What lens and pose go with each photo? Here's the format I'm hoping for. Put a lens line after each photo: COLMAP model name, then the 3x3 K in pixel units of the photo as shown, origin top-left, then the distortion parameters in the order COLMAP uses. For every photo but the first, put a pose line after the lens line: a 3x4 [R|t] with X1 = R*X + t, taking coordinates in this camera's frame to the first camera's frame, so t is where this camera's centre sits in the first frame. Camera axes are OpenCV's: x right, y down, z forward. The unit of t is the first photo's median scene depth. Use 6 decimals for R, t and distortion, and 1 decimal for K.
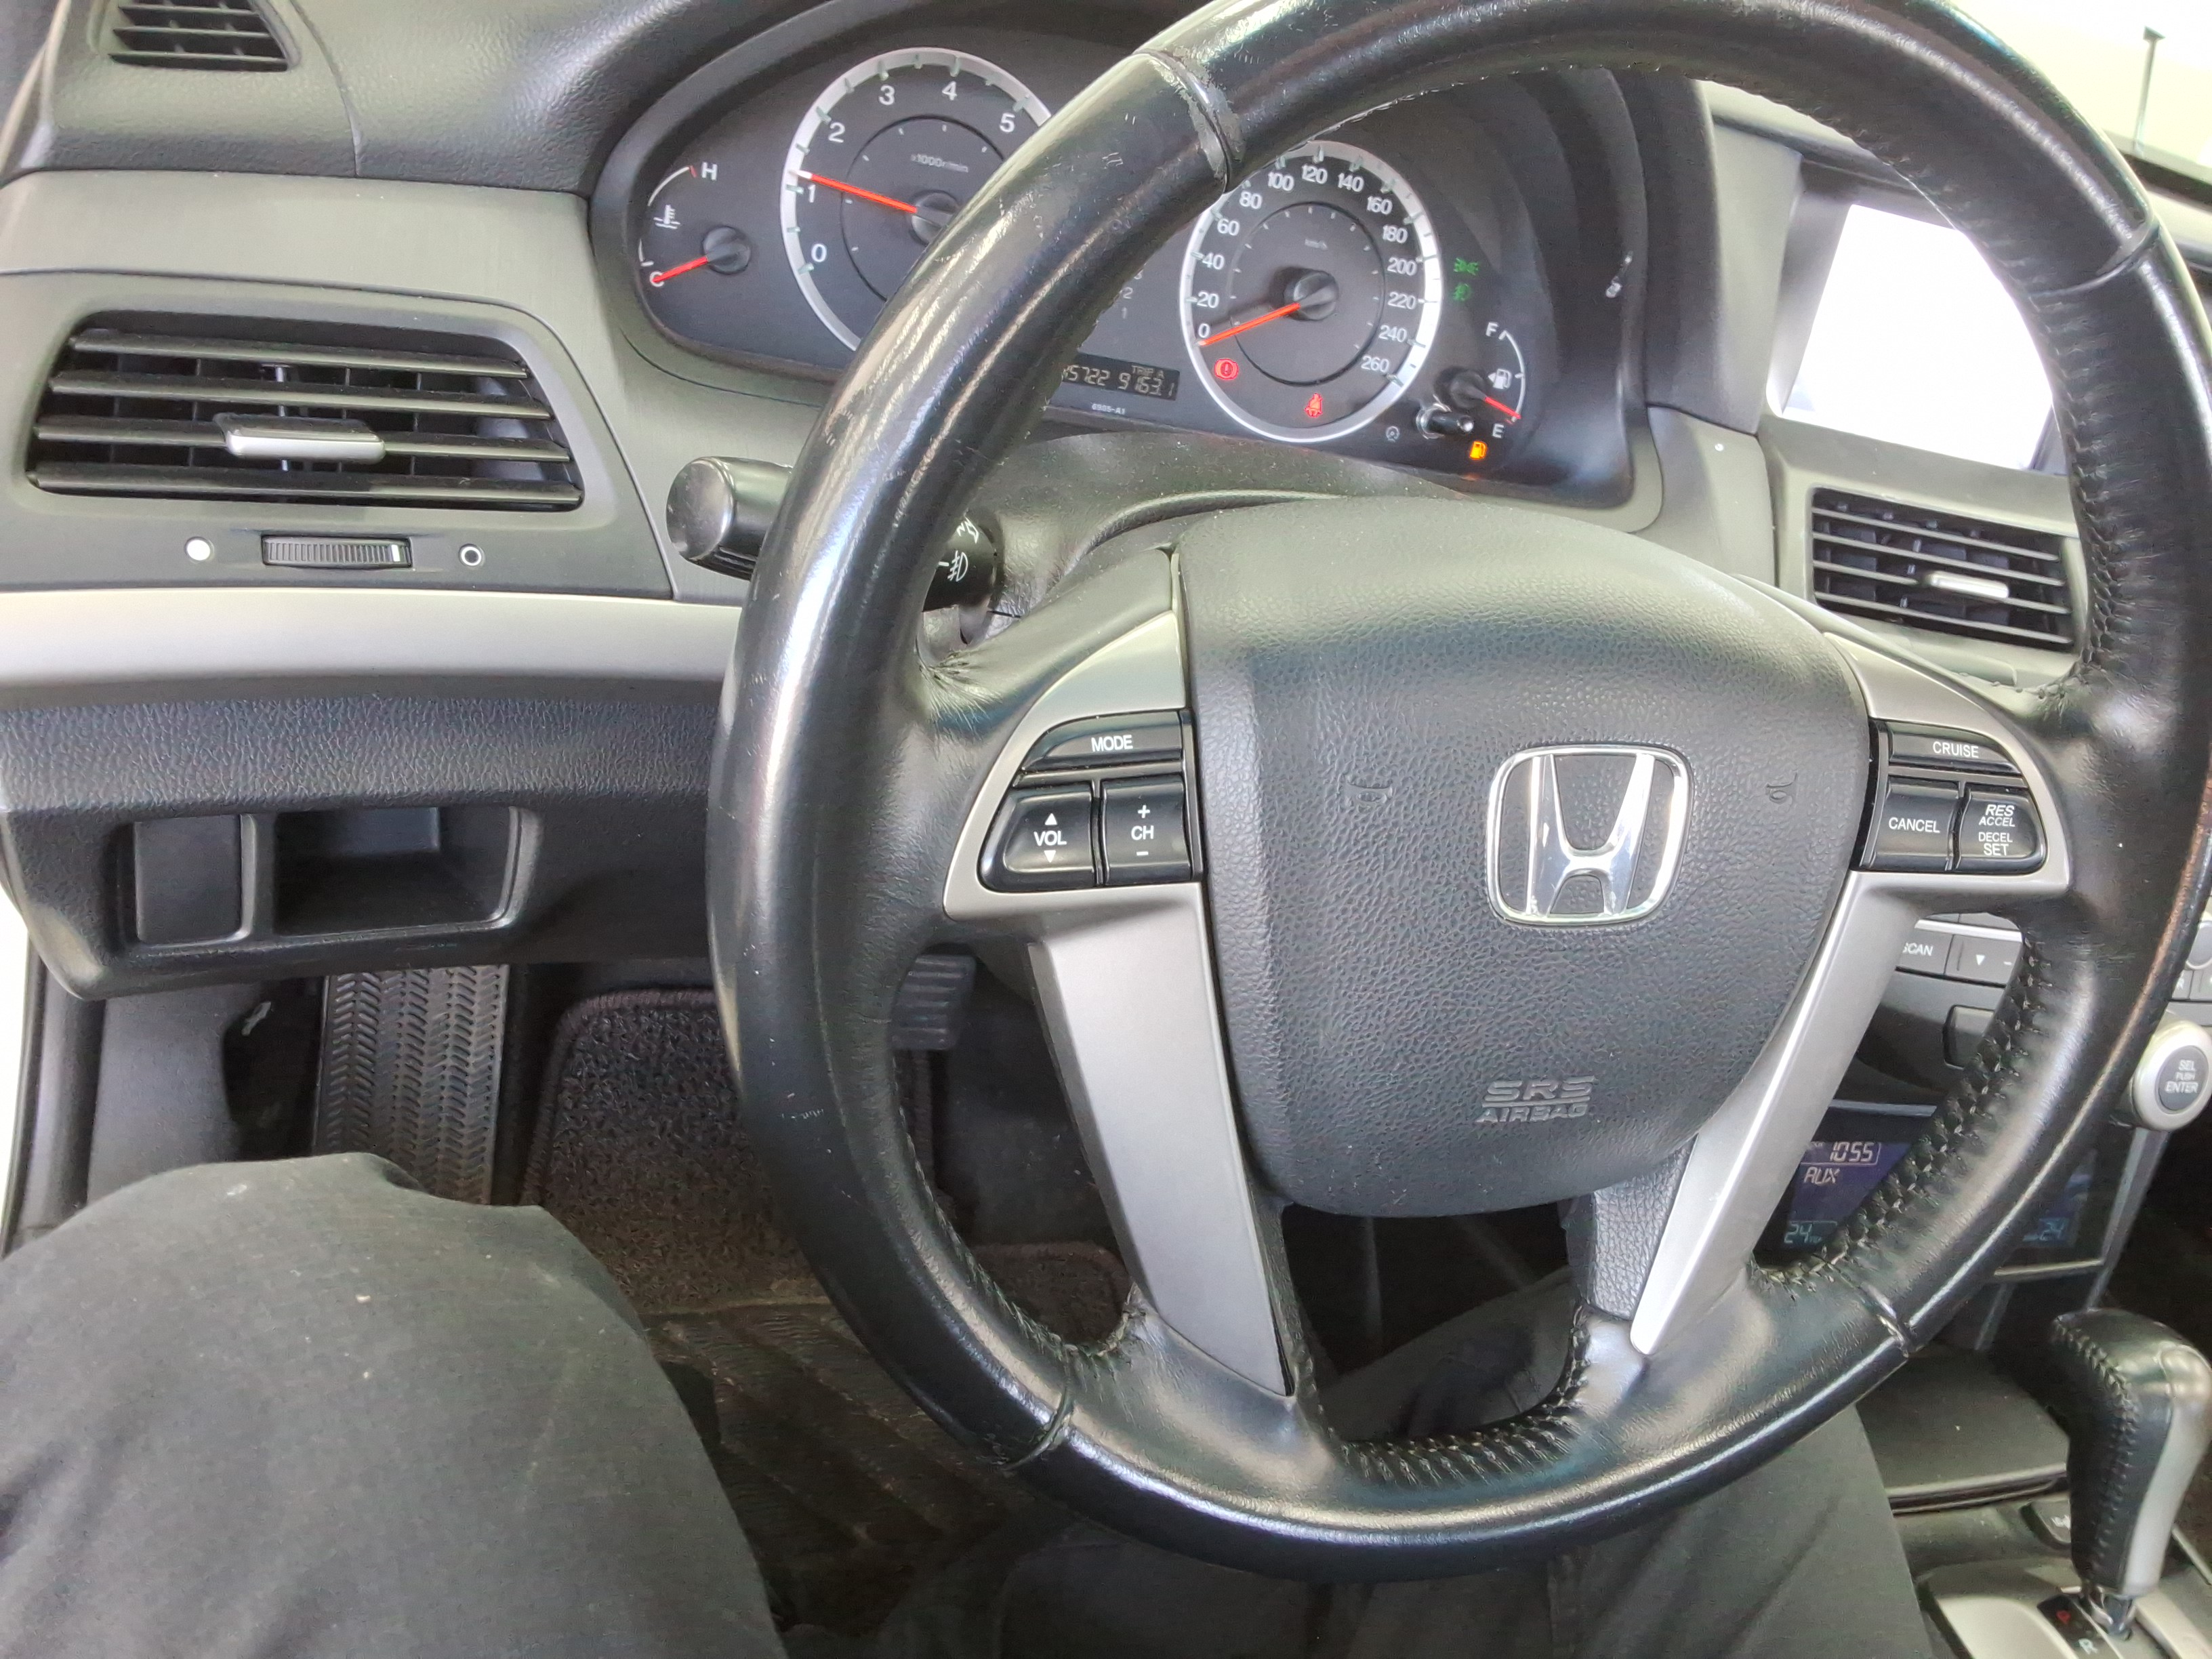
lens RADIAL K [[1760.8, 0, 1118.1], [0, 1760.8, 841.8], [0, 0, 1]] dist [0.158288, -0.276907]
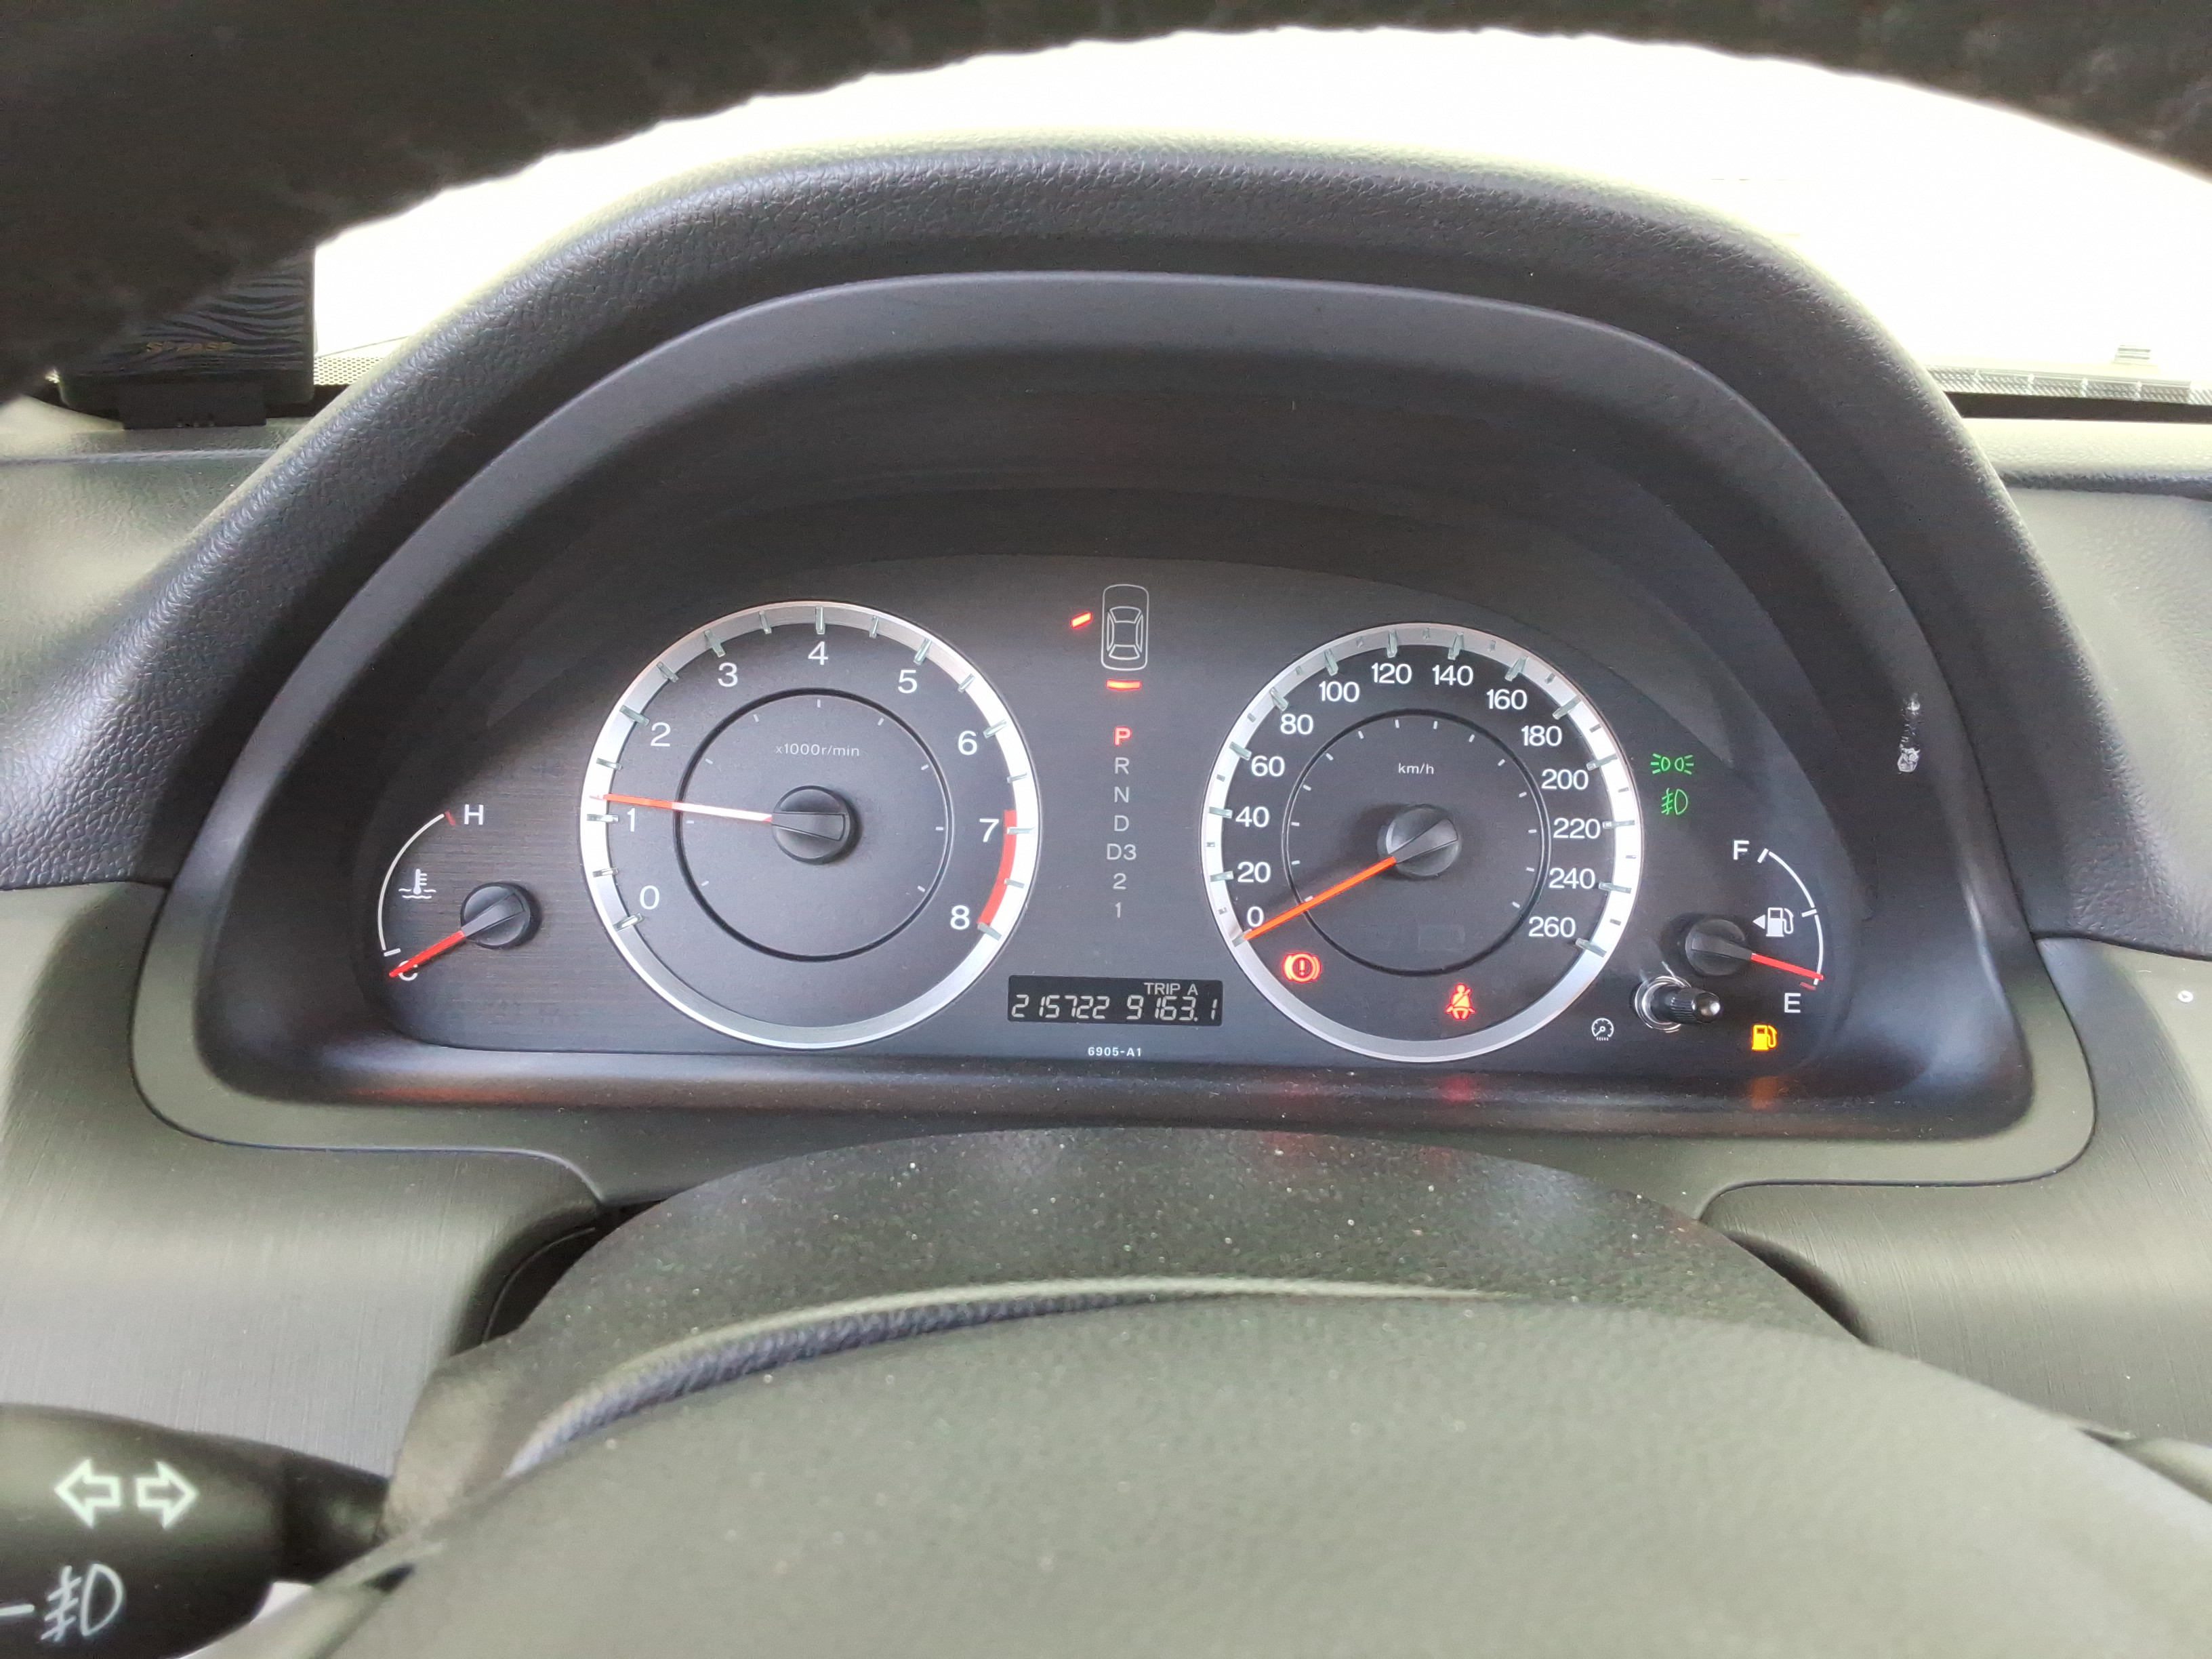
lens RADIAL K [[1760.8, 0, 1118.1], [0, 1760.8, 841.8], [0, 0, 1]] dist [0.158288, -0.276907]
pose [[0.954326, -0.153160, -0.256523, 0.170379], [0.063327, 0.942791, -0.327315, -0.104343], [0.291979, 0.296120, 0.909429, 0.388934]]
